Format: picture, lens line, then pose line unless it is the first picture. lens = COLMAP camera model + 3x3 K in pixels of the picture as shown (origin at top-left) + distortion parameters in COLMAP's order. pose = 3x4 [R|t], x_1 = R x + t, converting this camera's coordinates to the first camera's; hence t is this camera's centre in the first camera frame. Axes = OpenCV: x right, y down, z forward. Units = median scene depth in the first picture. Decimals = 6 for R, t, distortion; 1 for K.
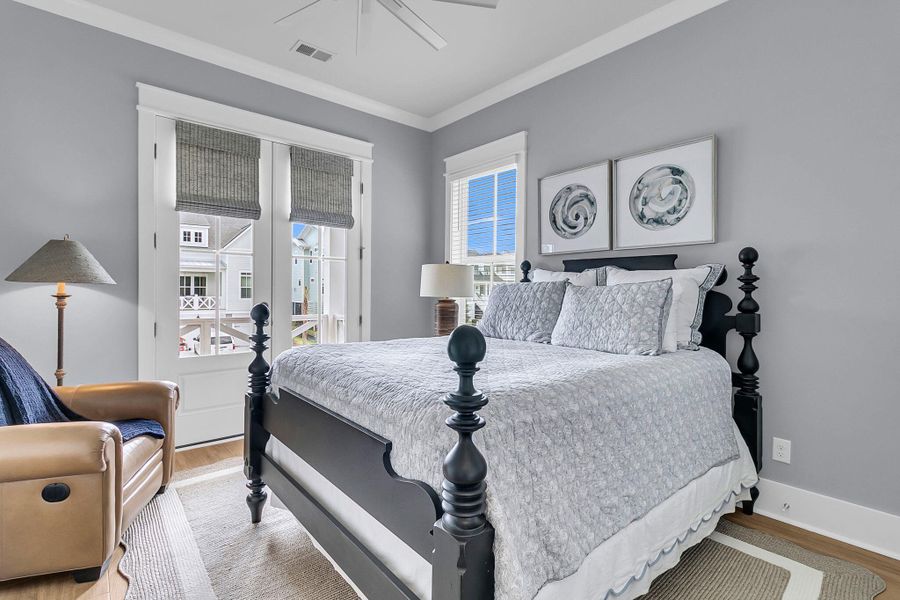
lens RADIAL K [[429.3, 0, 450.9], [0, 429.3, 294.6], [0, 0, 1]] dist [0.005155, -0.001530]
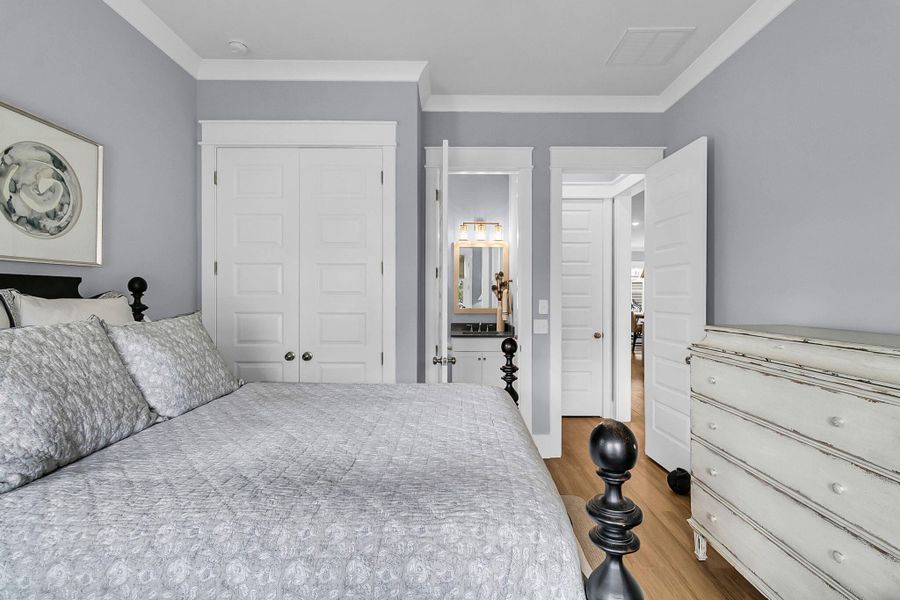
lens RADIAL K [[429.3, 0, 450.0], [0, 429.3, 295.2], [0, 0, 1]] dist [0.005155, -0.001530]
pose [[-0.759050, -0.006216, 0.651002, -0.458803], [0.006592, 0.999830, 0.017233, -0.069075], [-0.650998, 0.017372, -0.758880, 1.118793]]
